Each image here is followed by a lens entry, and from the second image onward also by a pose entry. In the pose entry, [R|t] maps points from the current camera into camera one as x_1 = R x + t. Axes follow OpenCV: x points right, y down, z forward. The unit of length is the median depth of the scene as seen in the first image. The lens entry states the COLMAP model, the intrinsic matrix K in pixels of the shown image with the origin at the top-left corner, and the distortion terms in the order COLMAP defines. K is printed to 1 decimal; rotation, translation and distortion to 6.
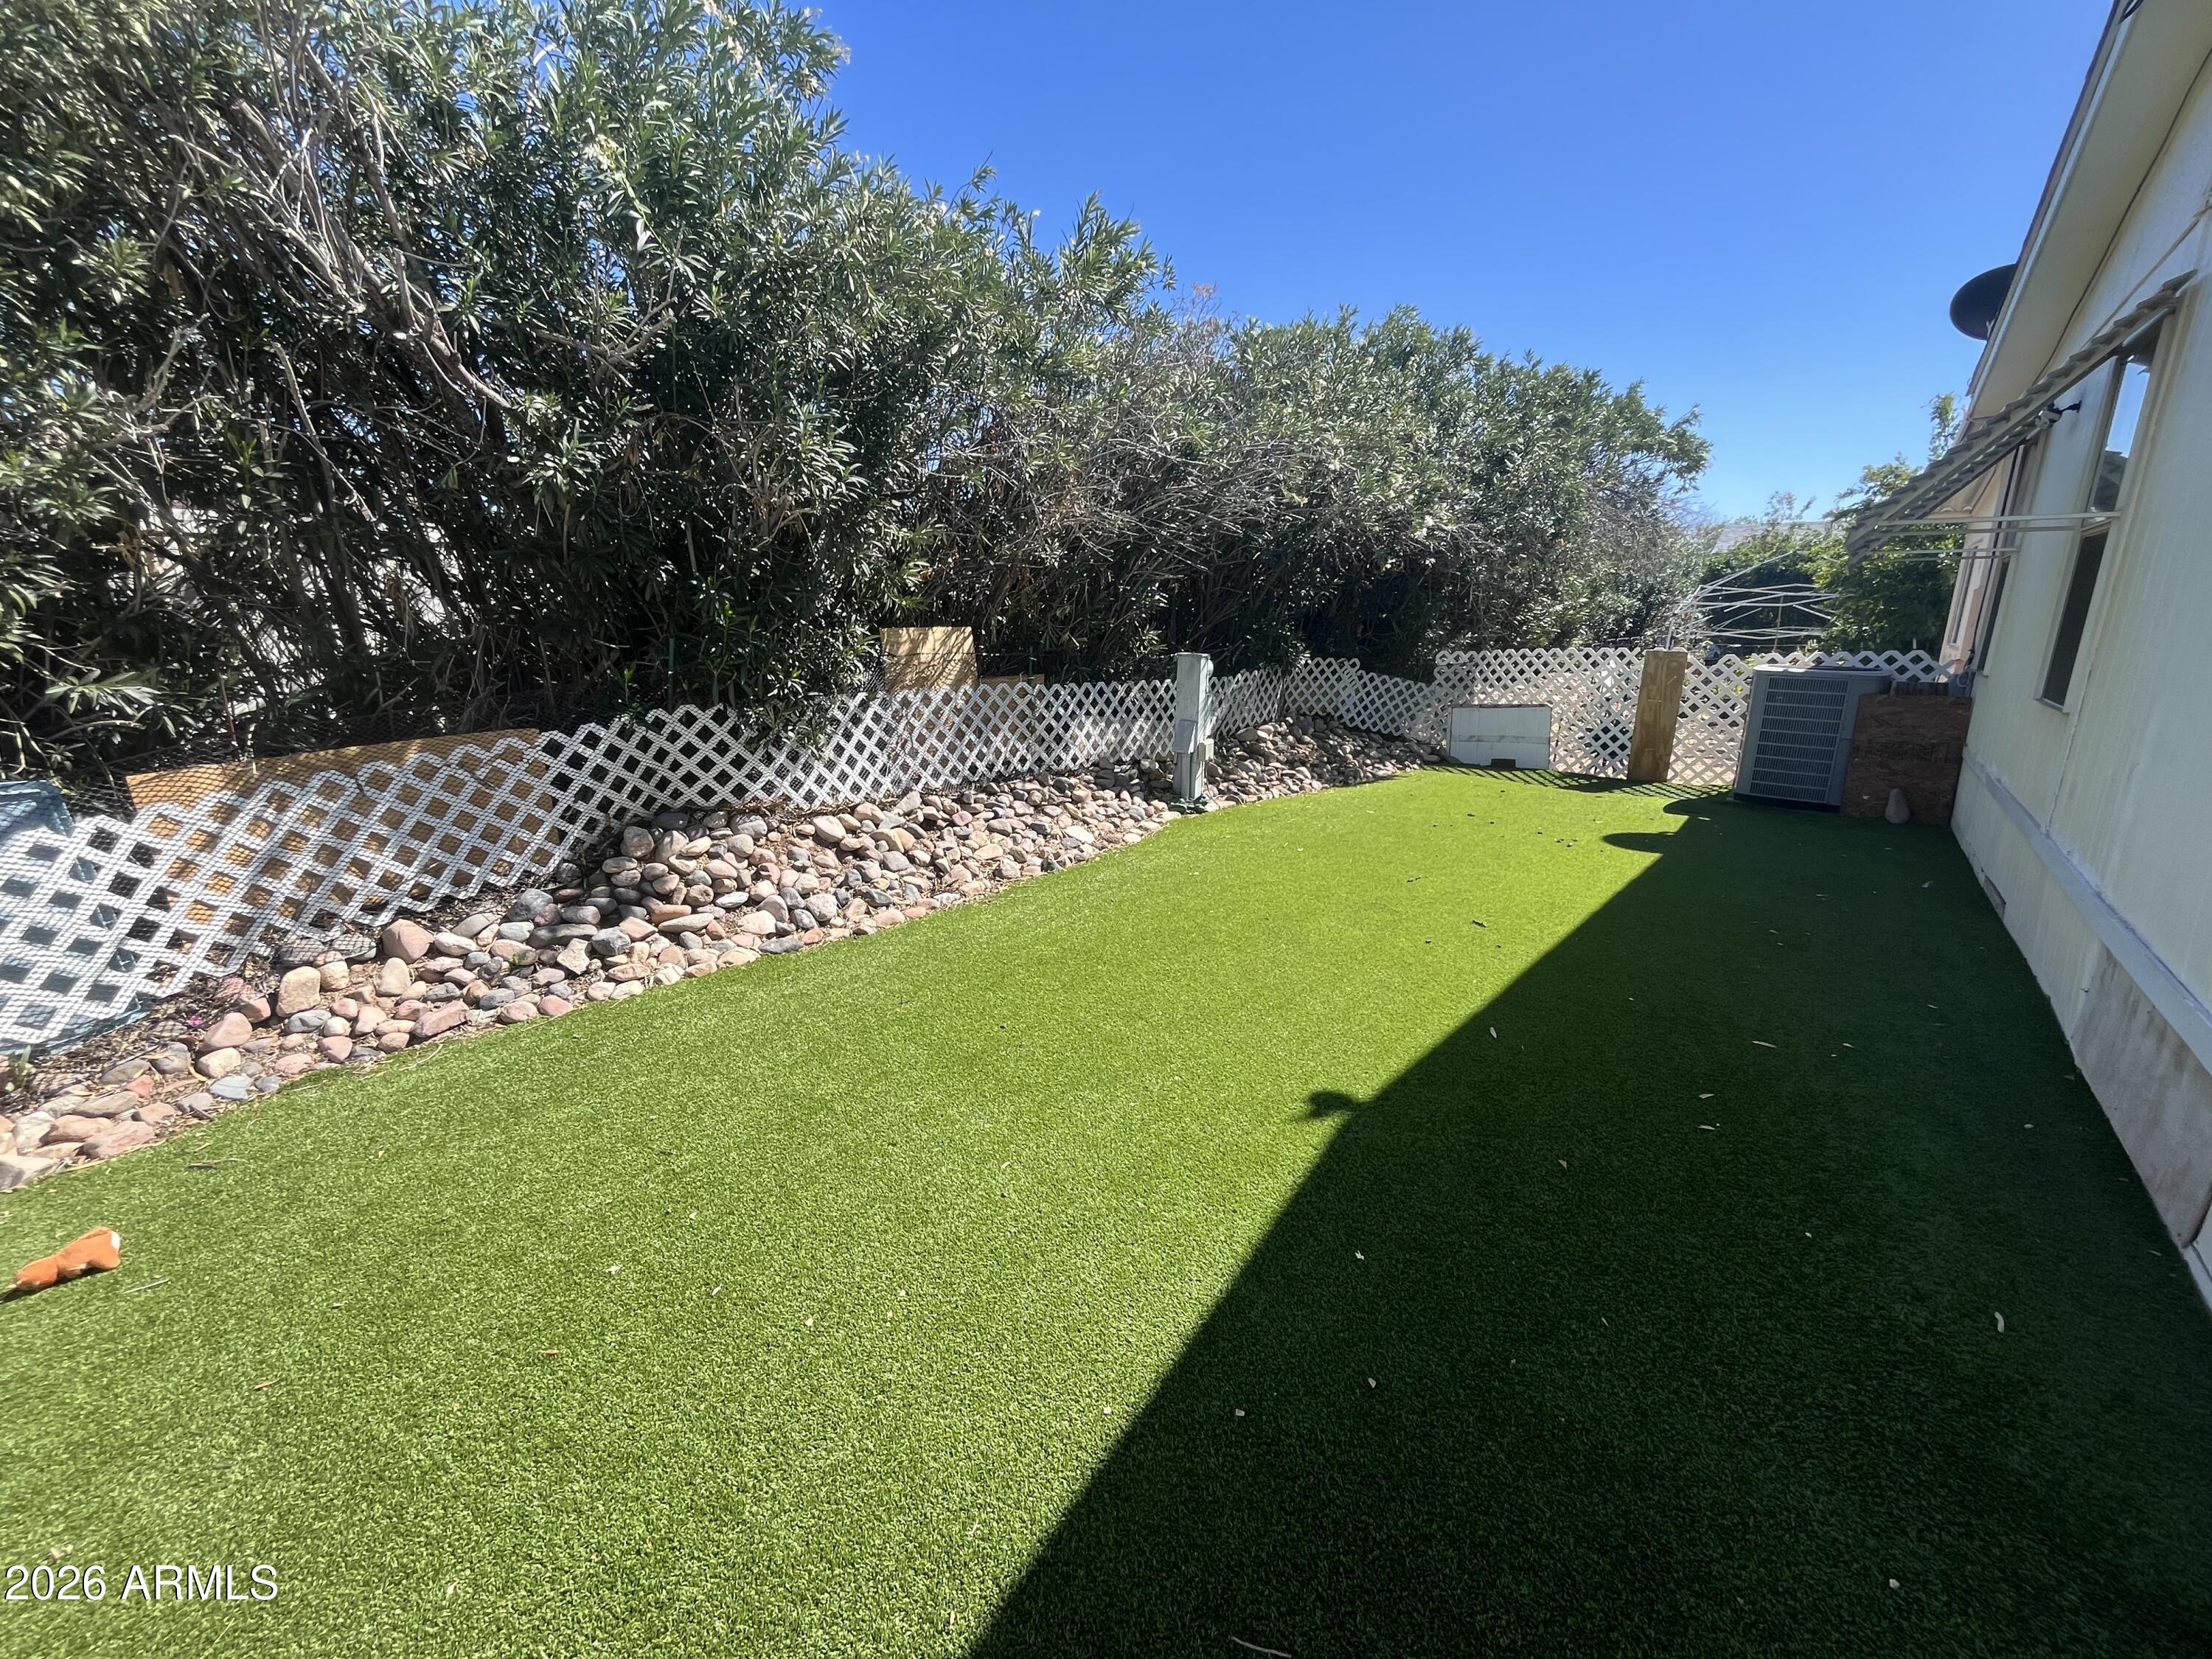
lens RADIAL K [[897.9, 0, 1097.4], [0, 897.9, 833.8], [0, 0, 1]] dist [-0.003304, 0.000360]
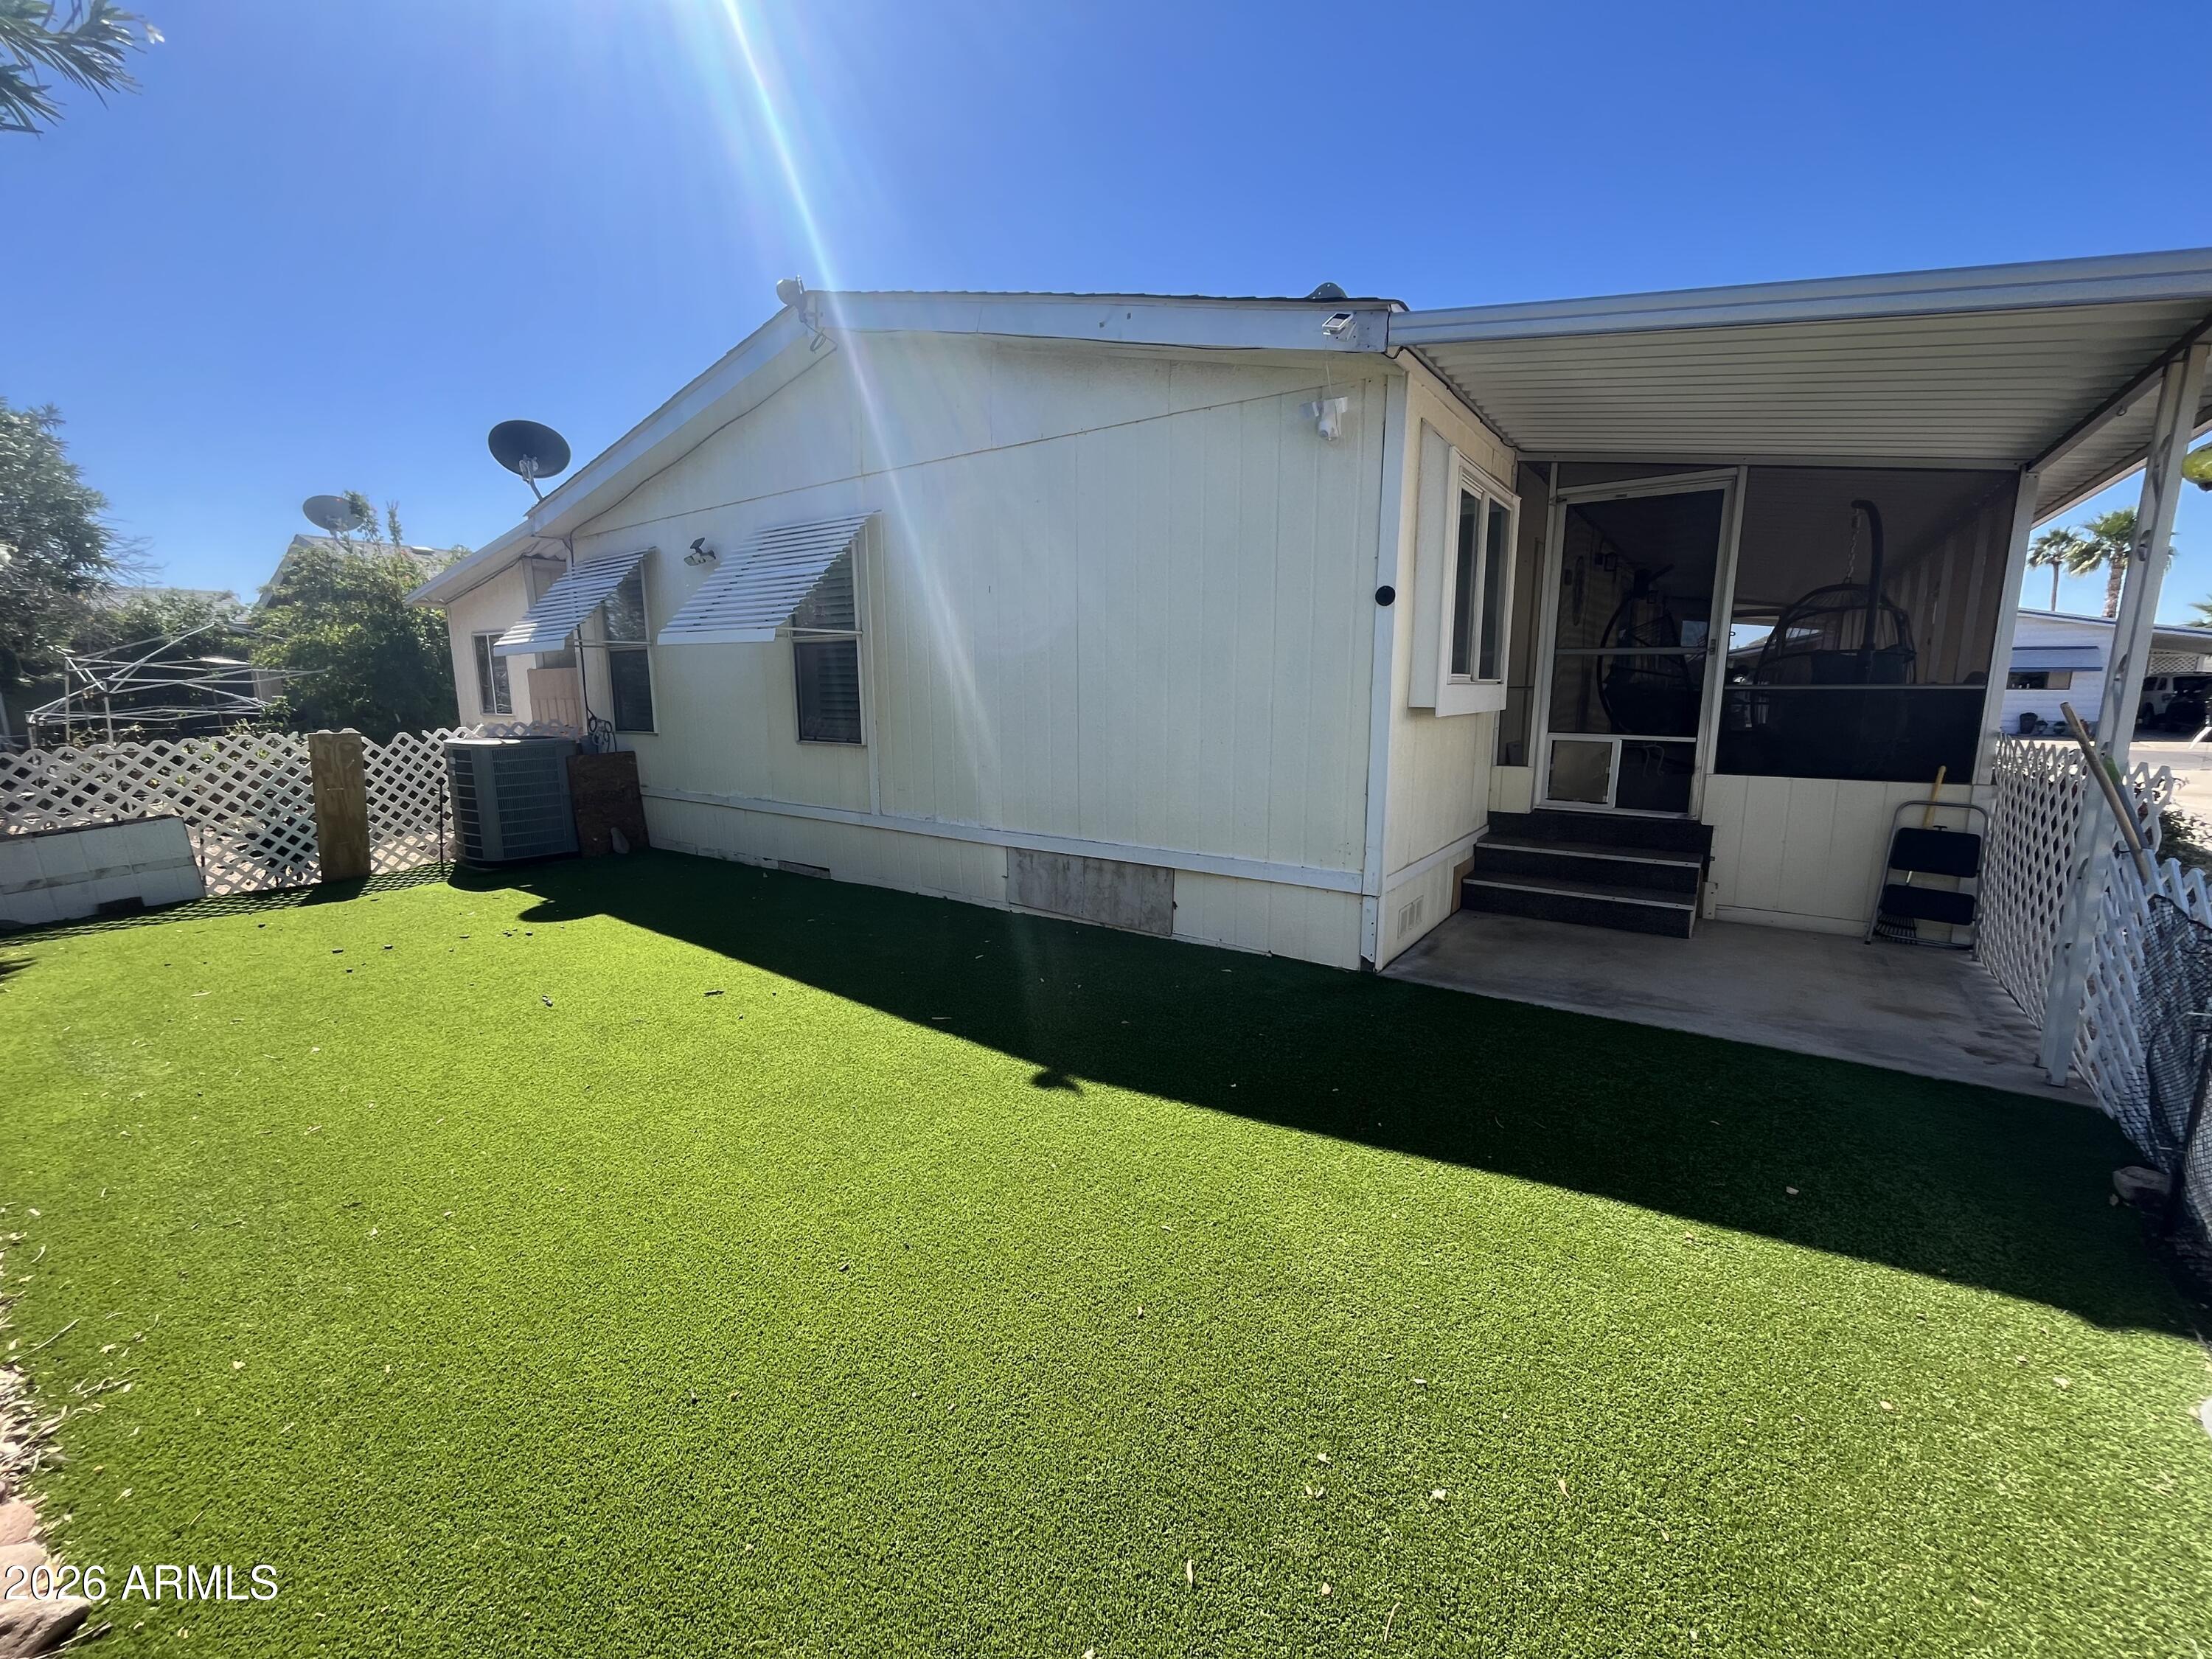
lens RADIAL K [[897.9, 0, 1099.3], [0, 897.9, 832.7], [0, 0, 1]] dist [-0.003304, 0.000360]
pose [[-0.069270, -0.161966, 0.984362, -0.307067], [0.246864, 0.953260, 0.174220, -0.074961], [-0.966571, 0.255072, -0.026049, 0.305578]]
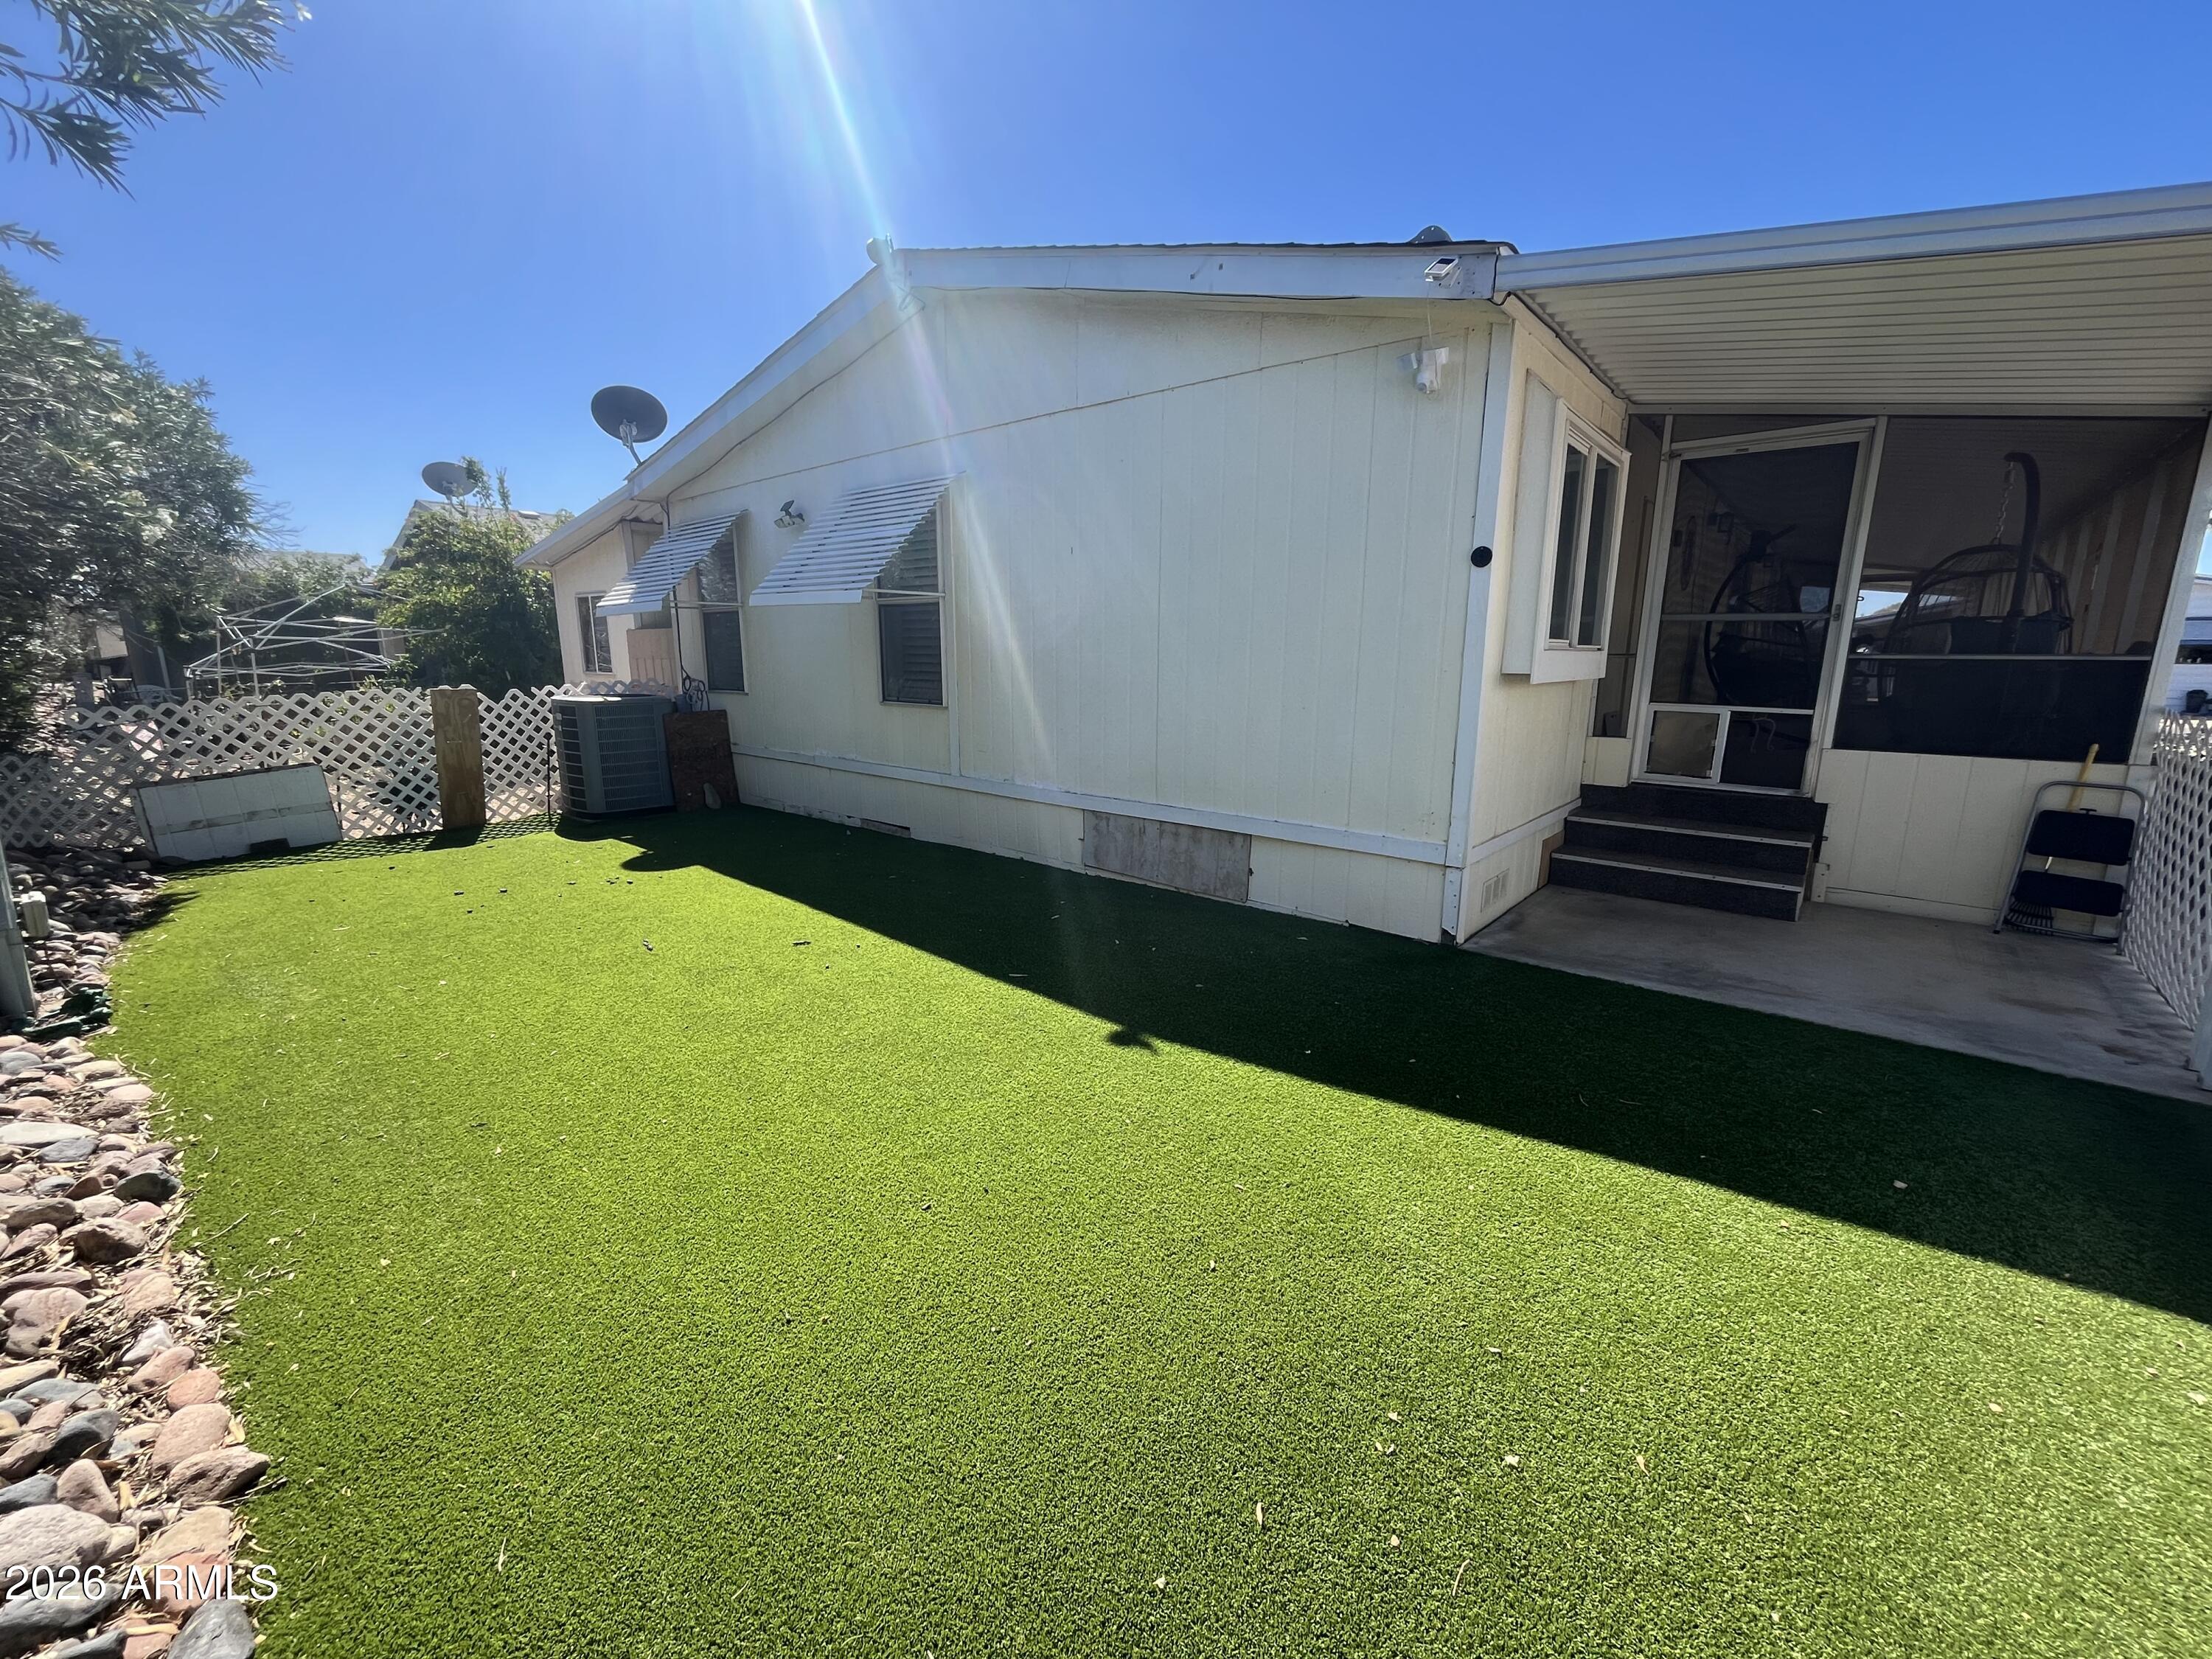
lens RADIAL K [[897.9, 0, 1100.7], [0, 897.9, 831.6], [0, 0, 1]] dist [-0.003304, 0.000360]
pose [[0.011945, -0.198057, 0.980118, -0.308742], [0.239767, 0.952159, 0.189485, -0.074103], [-0.970757, 0.232736, 0.058861, 0.309545]]
